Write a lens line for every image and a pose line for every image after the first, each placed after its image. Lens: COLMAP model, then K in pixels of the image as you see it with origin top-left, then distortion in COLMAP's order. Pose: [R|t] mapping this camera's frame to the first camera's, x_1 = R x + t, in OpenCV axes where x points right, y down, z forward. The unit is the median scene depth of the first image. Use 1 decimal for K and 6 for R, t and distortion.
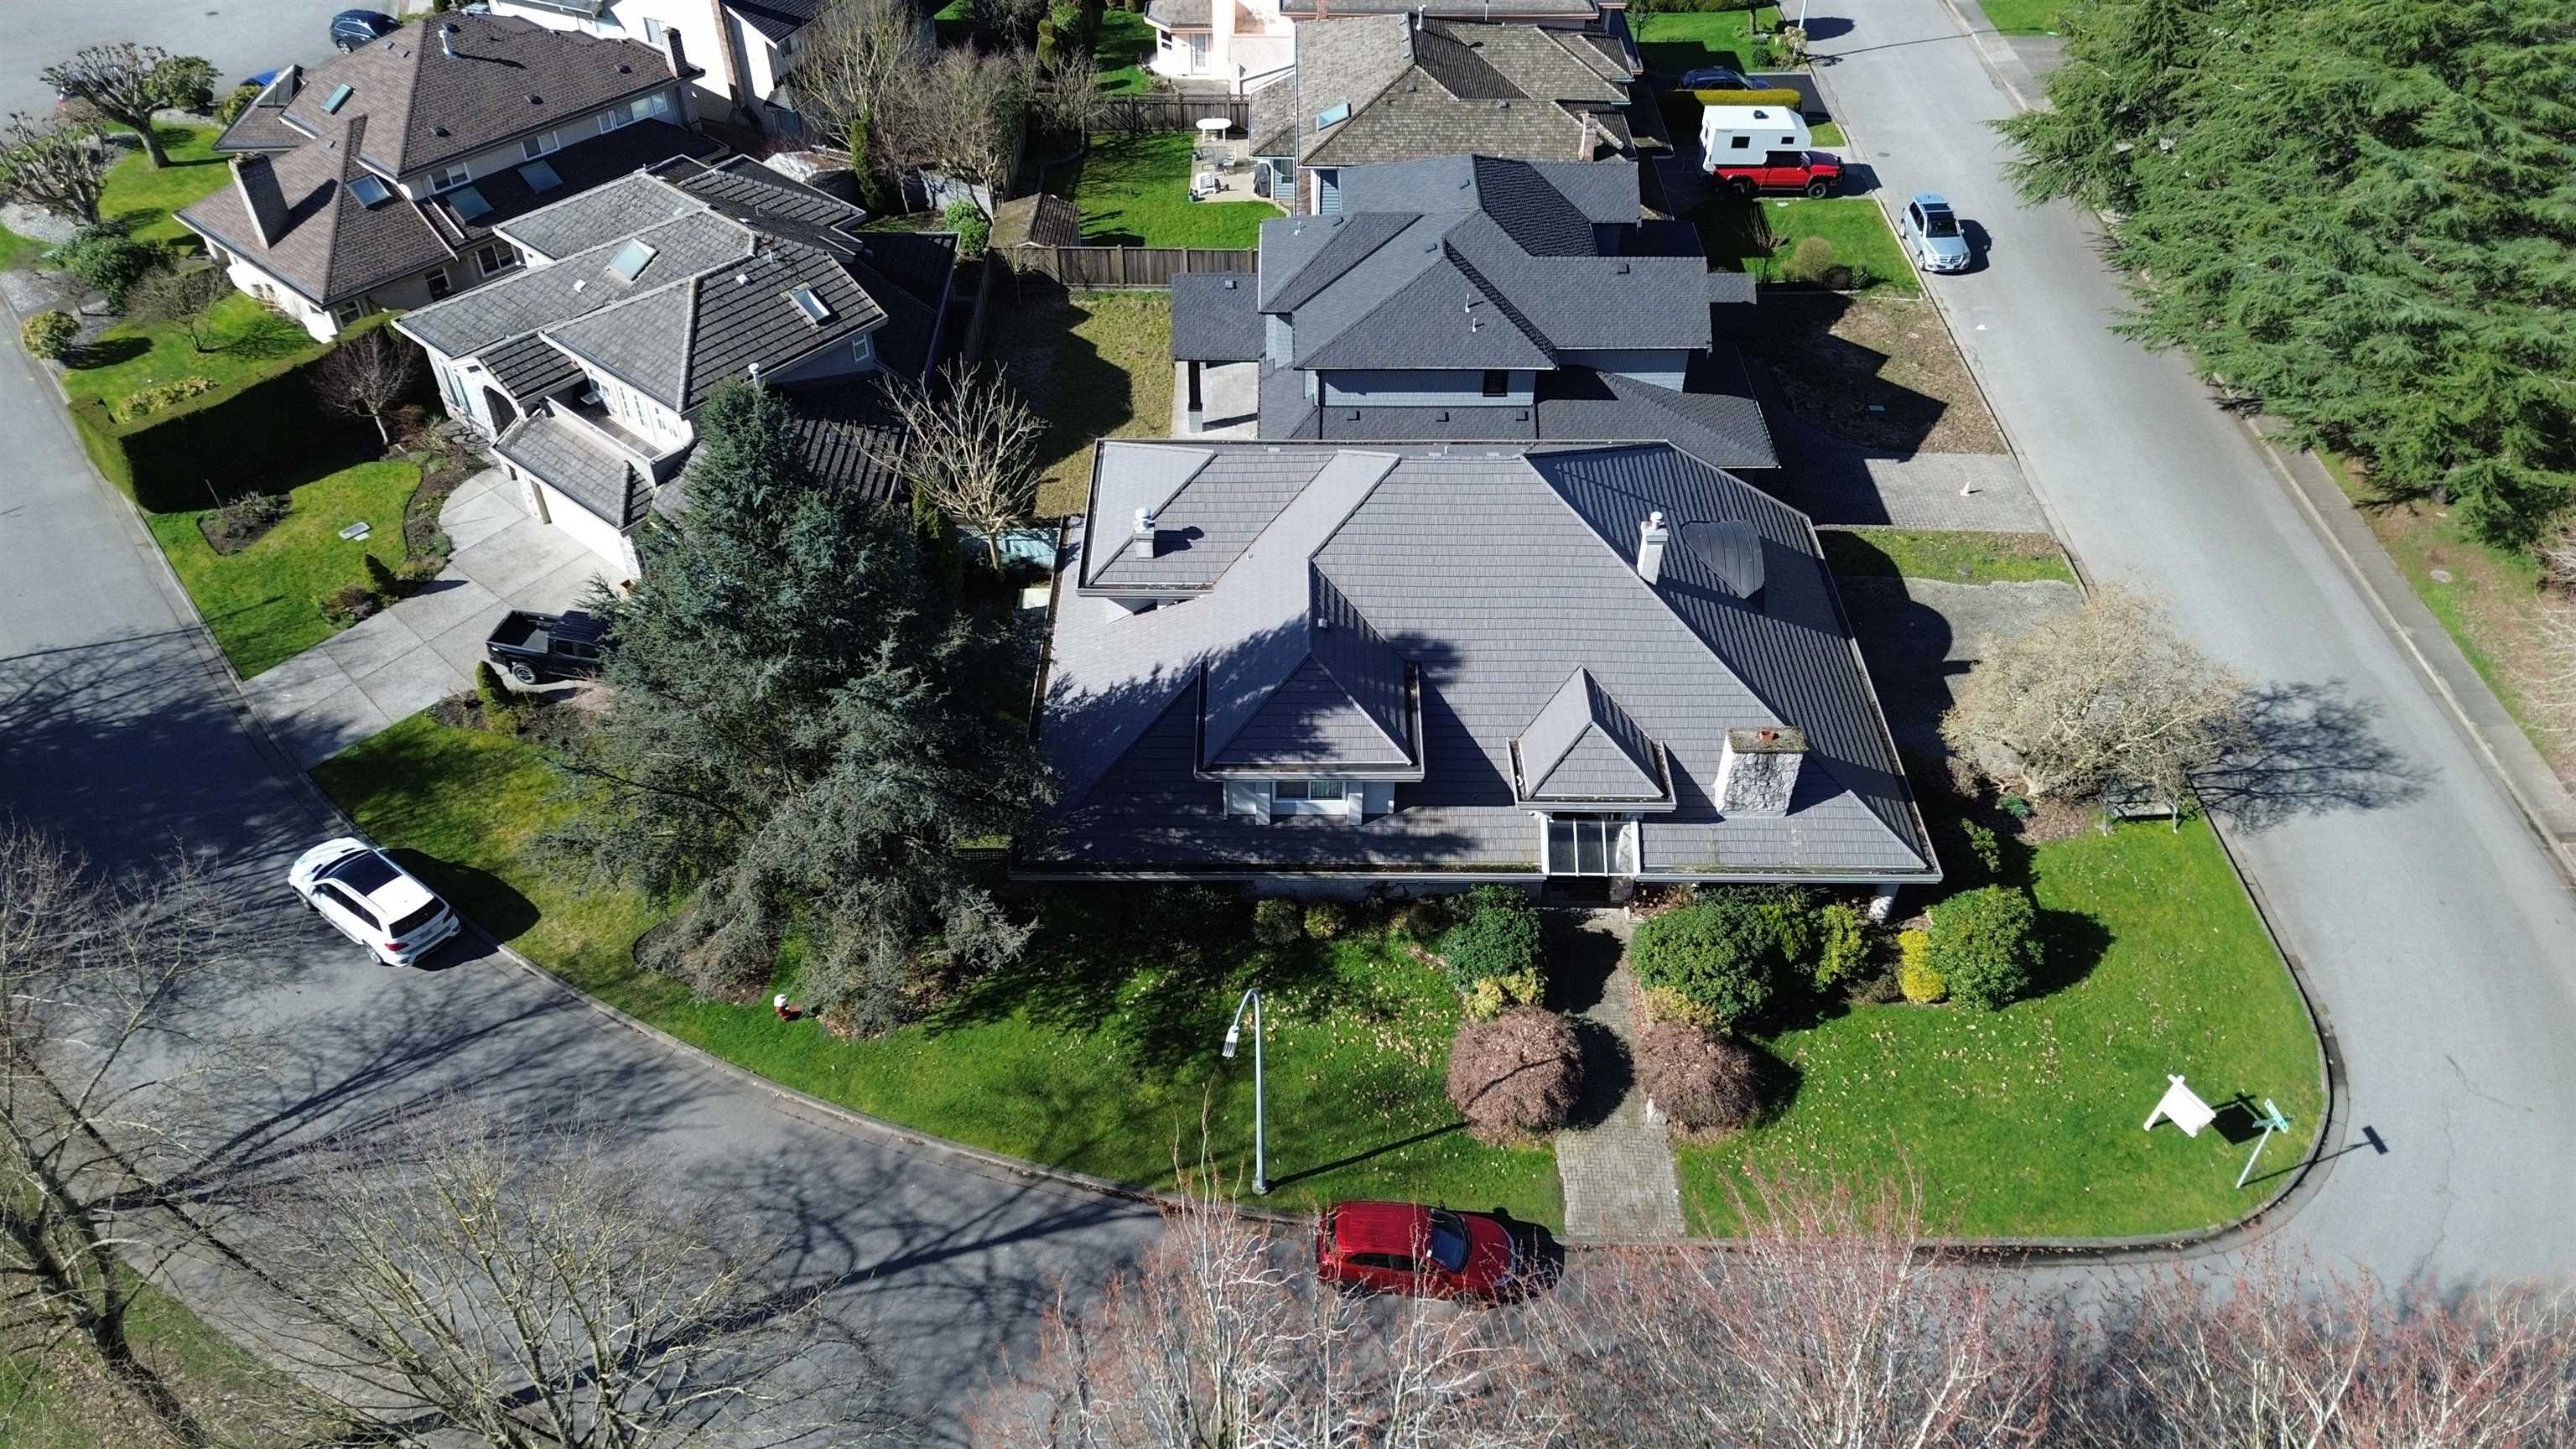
lens RADIAL K [[1832.7, 0, 1288.0], [0, 1832.7, 724.5], [0, 0, 1]] dist [0.057496, -0.039609]
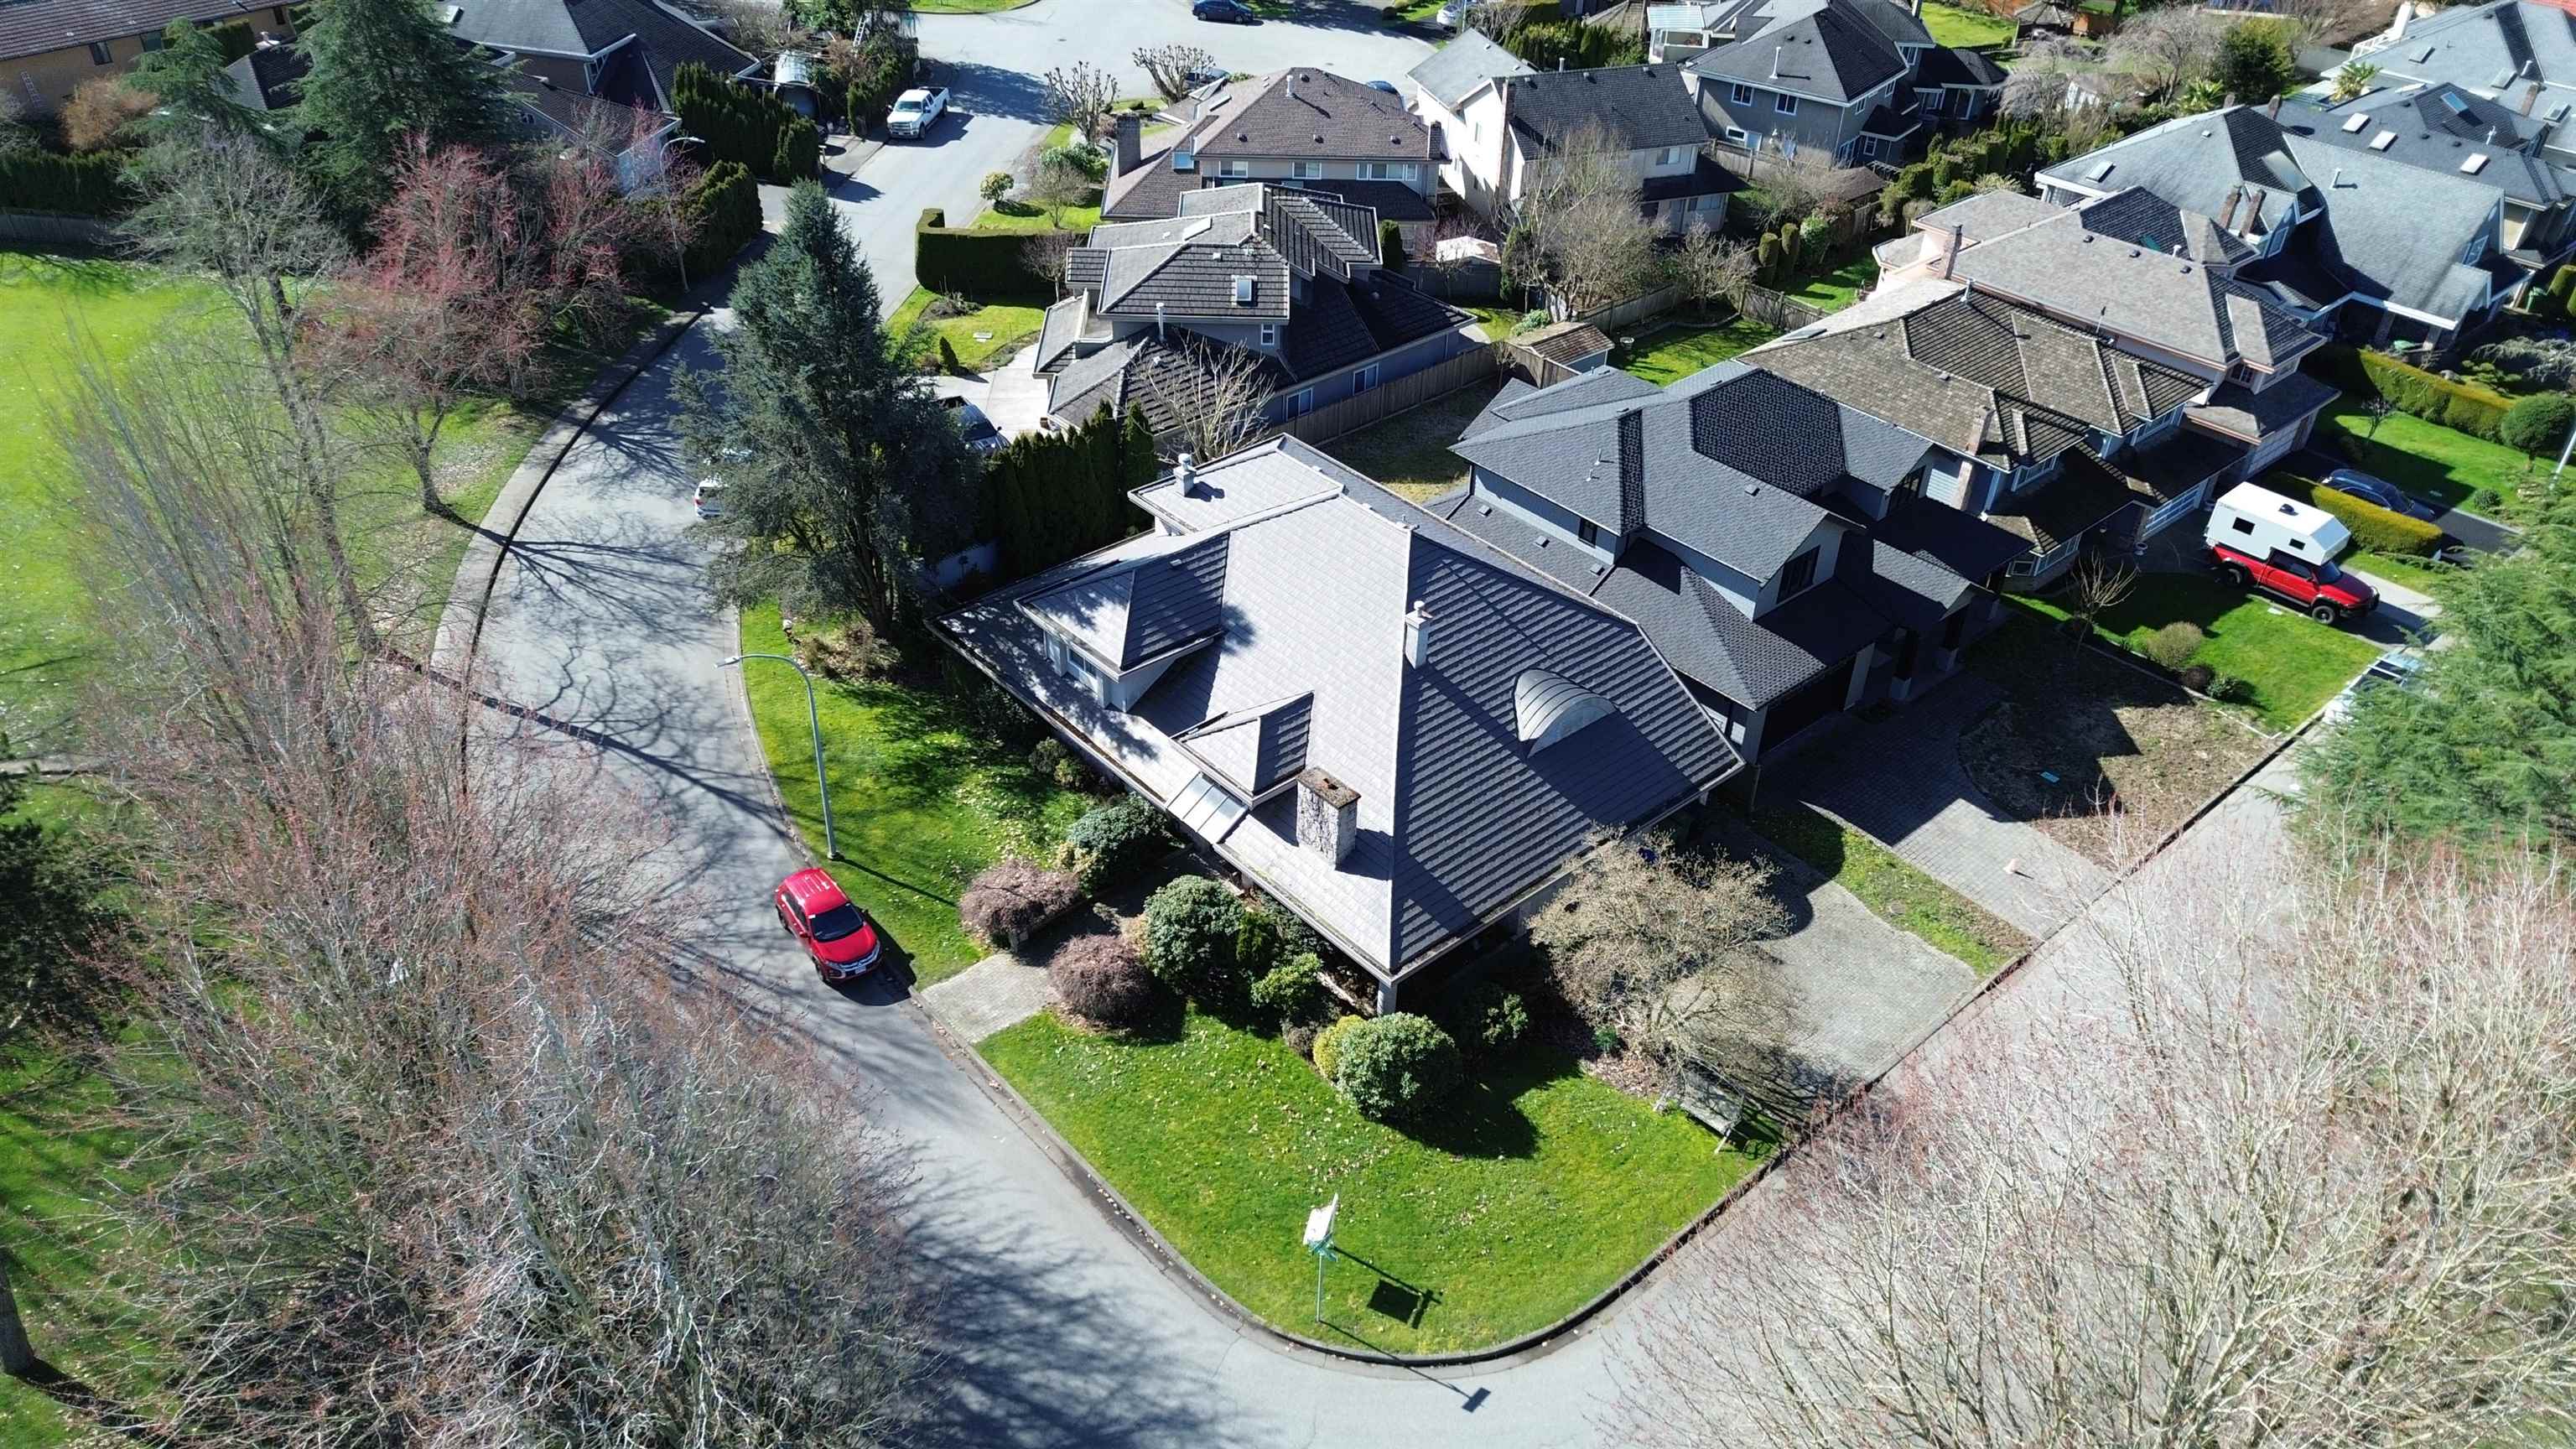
lens RADIAL K [[1853.9, 0, 1296.1], [0, 1853.9, 713.9], [0, 0, 1]] dist [0.109361, -0.135204]
pose [[0.653467, 0.441360, -0.614964, 0.728831], [-0.518258, 0.853010, 0.061500, -0.070903], [0.551715, 0.278521, 0.786153, 0.058427]]
